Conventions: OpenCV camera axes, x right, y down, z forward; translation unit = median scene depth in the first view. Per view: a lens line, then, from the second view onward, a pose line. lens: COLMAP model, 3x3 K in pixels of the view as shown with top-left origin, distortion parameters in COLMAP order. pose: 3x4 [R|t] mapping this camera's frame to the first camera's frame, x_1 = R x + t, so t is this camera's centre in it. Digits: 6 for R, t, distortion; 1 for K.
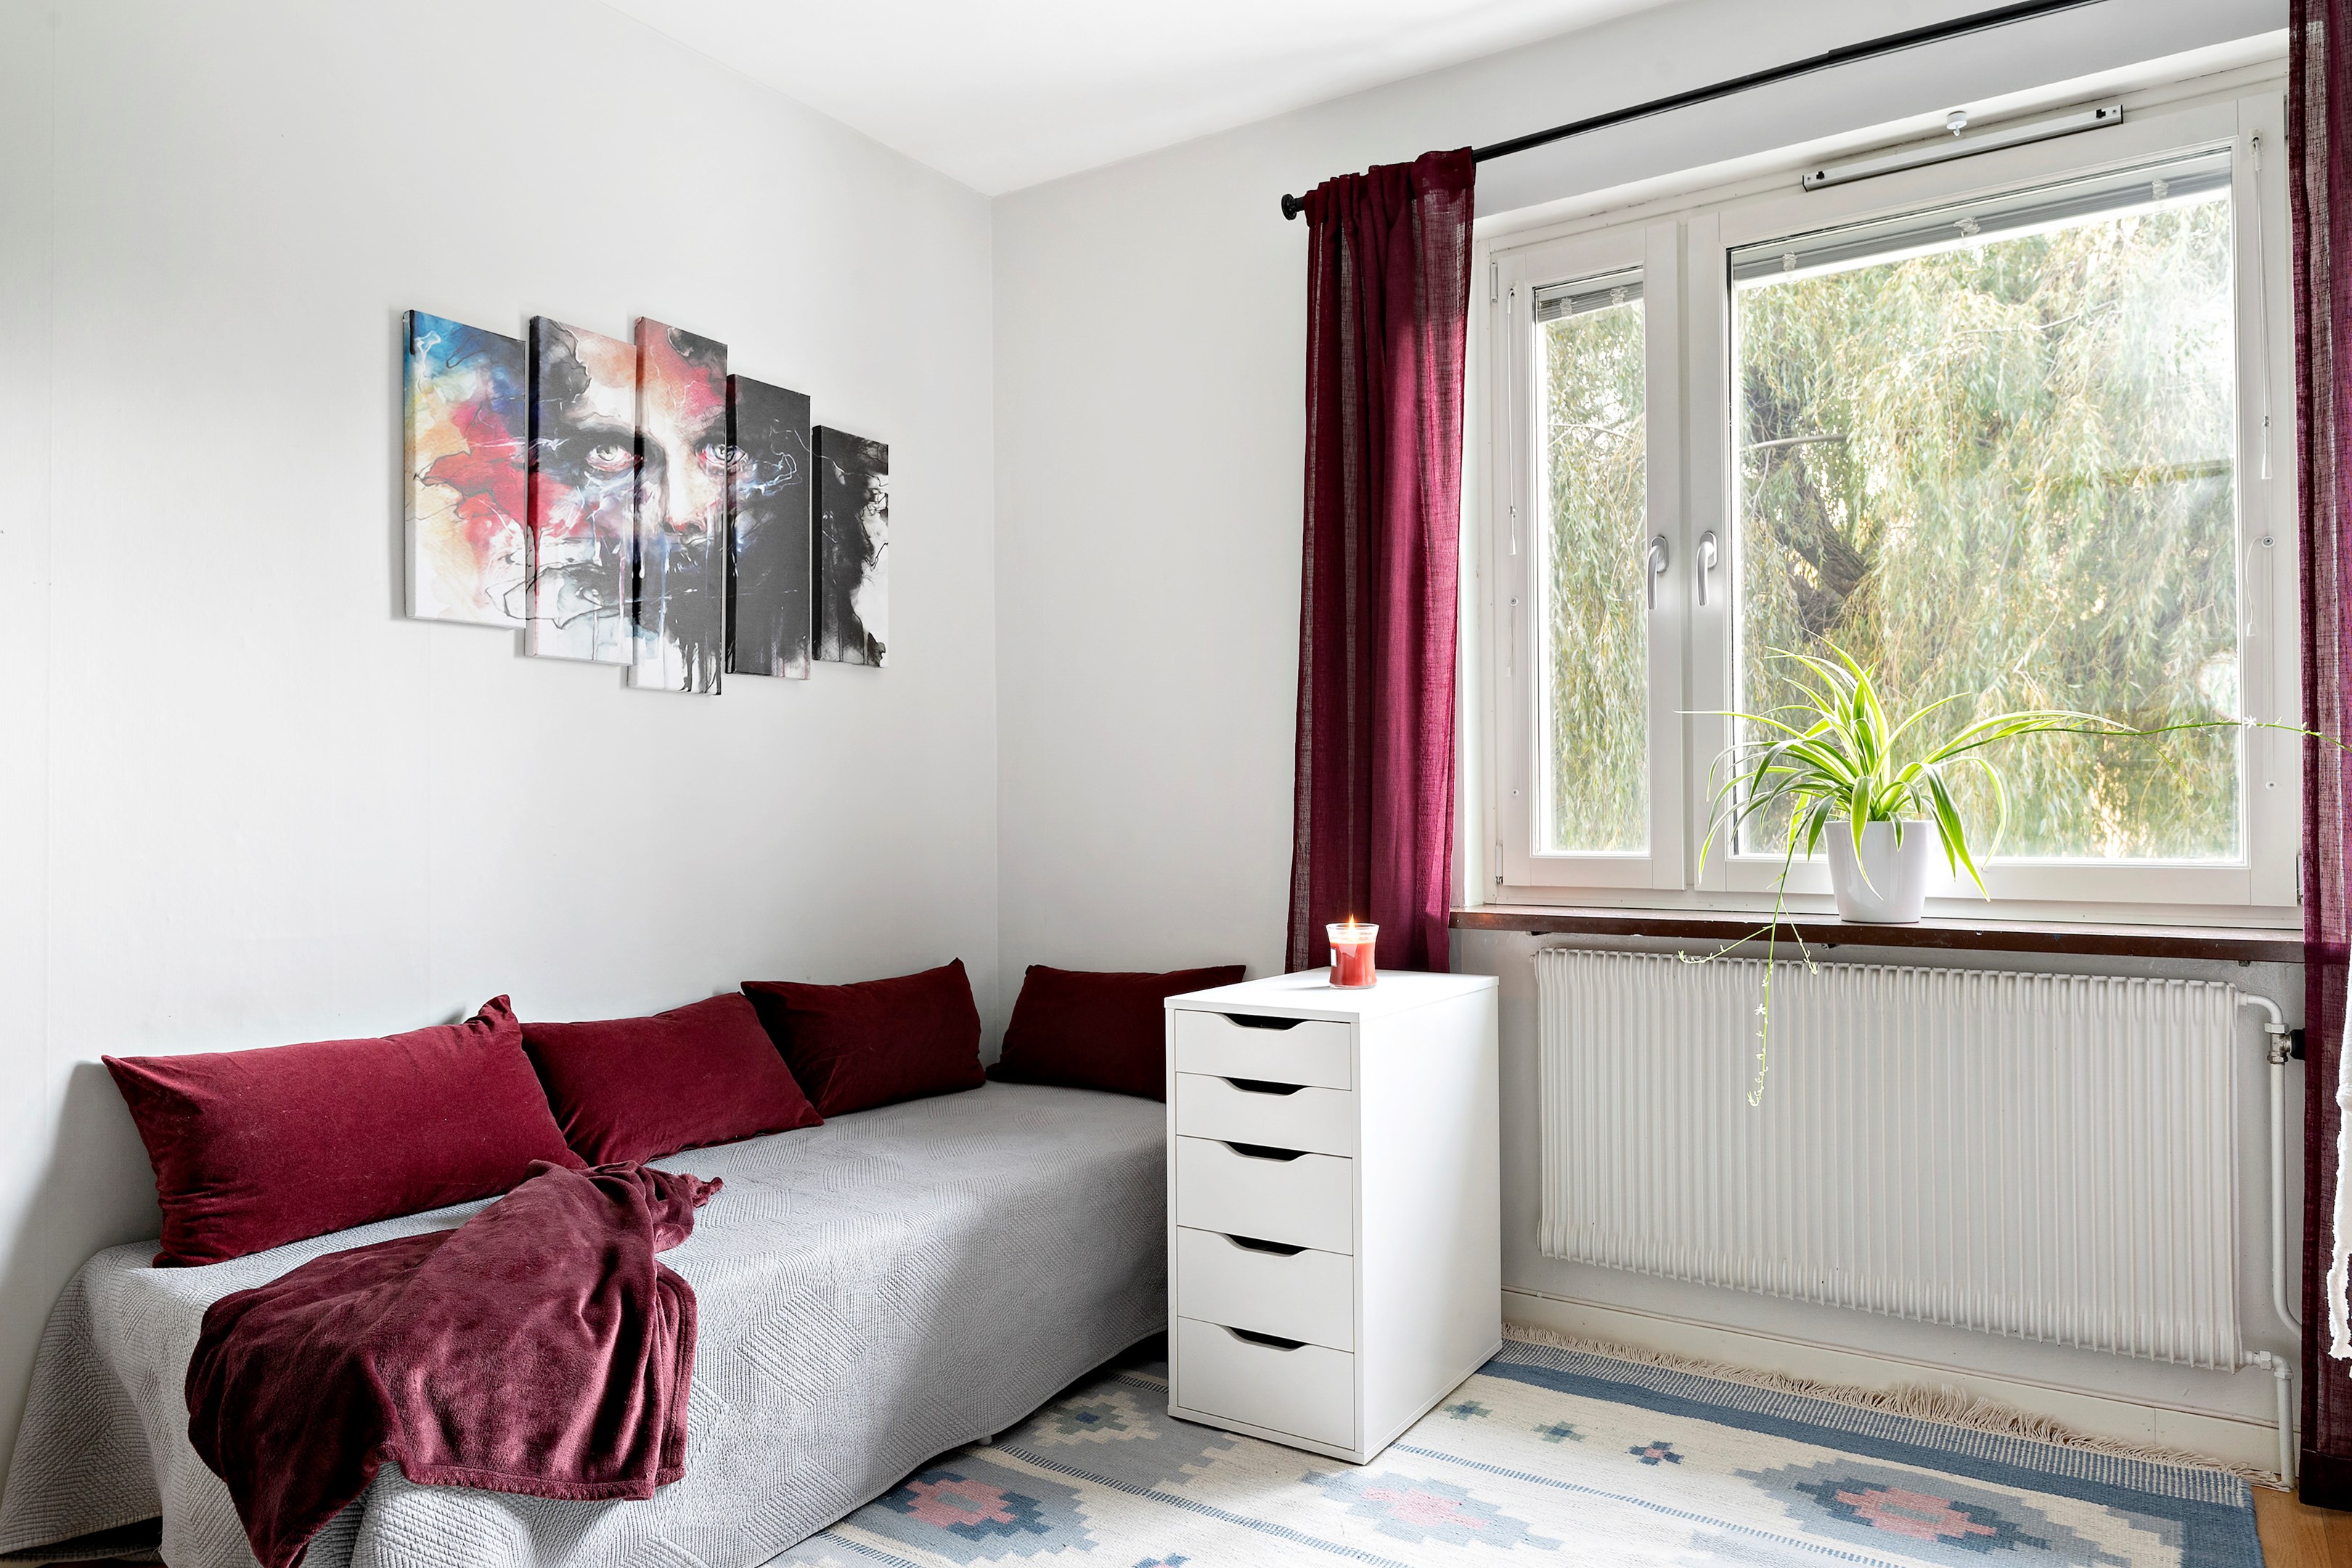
lens RADIAL K [[1498.9, 0, 1173.0], [0, 1498.9, 793.2], [0, 0, 1]] dist [-0.000020, 0.000488]
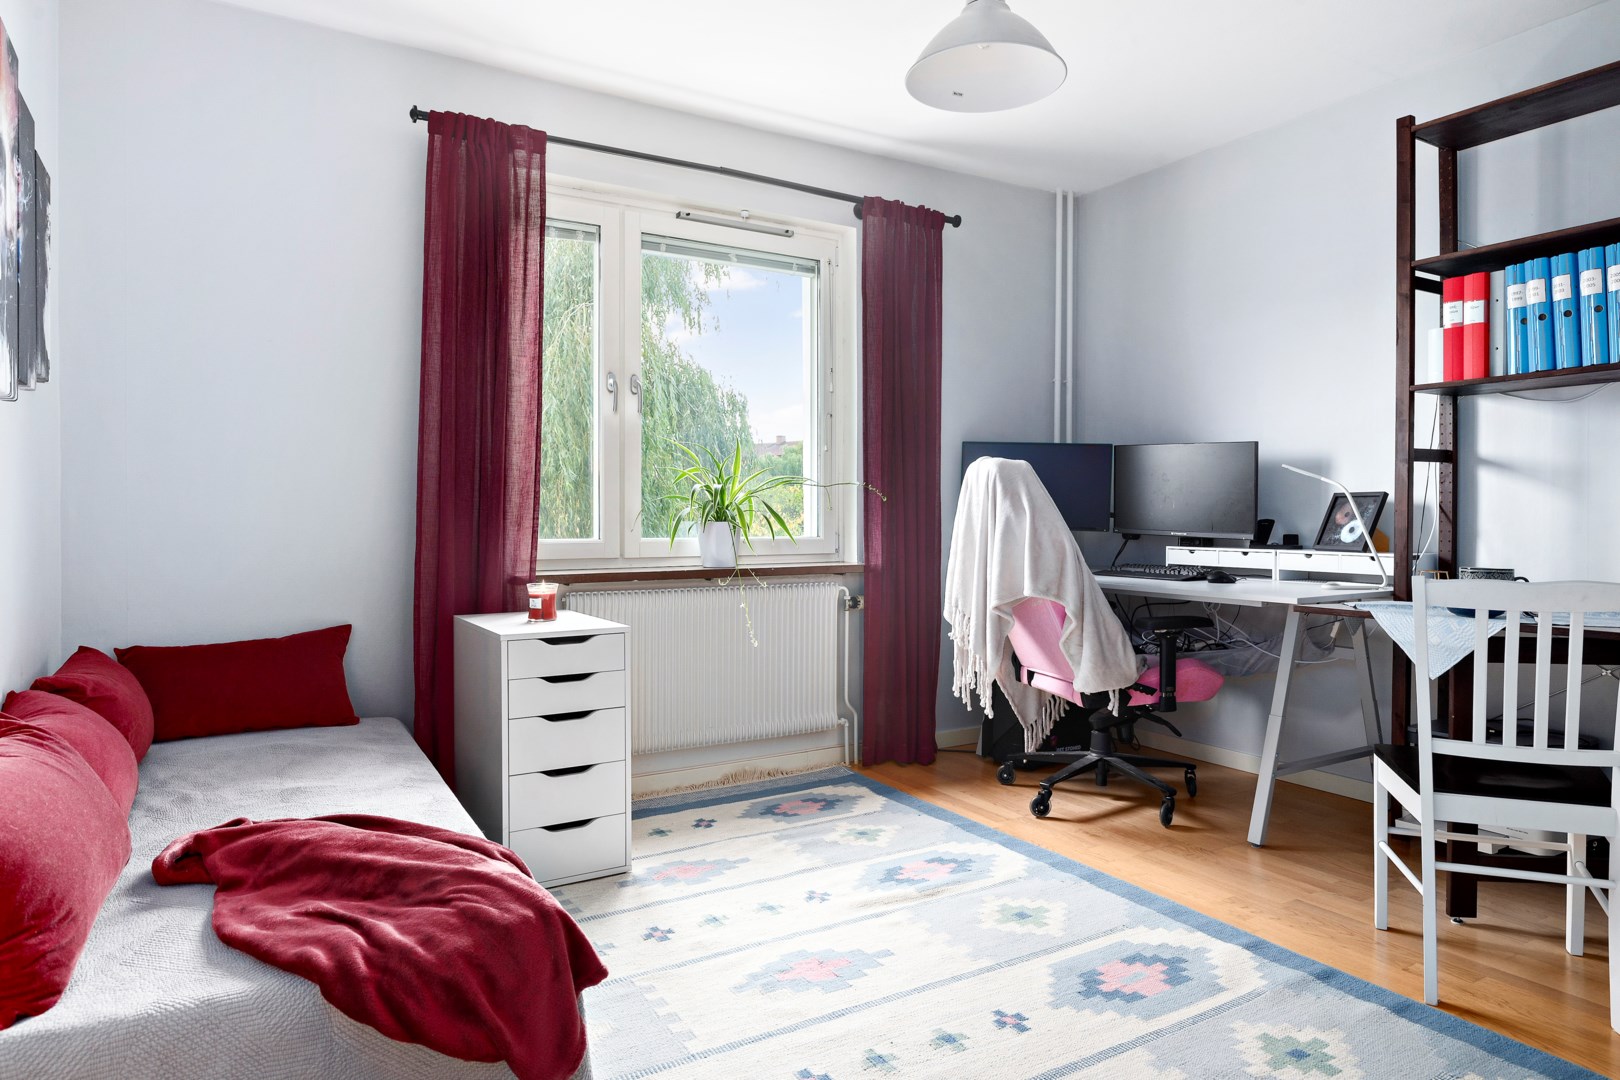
lens RADIAL K [[977.4, 0, 813.0], [0, 977.4, 531.8], [0, 0, 1]] dist [-0.006766, -0.000903]
pose [[0.433591, -0.009866, 0.901056, -0.838898], [-0.011870, 0.999791, 0.016659, 0.008376], [-0.901032, -0.017918, 0.433383, 0.280248]]
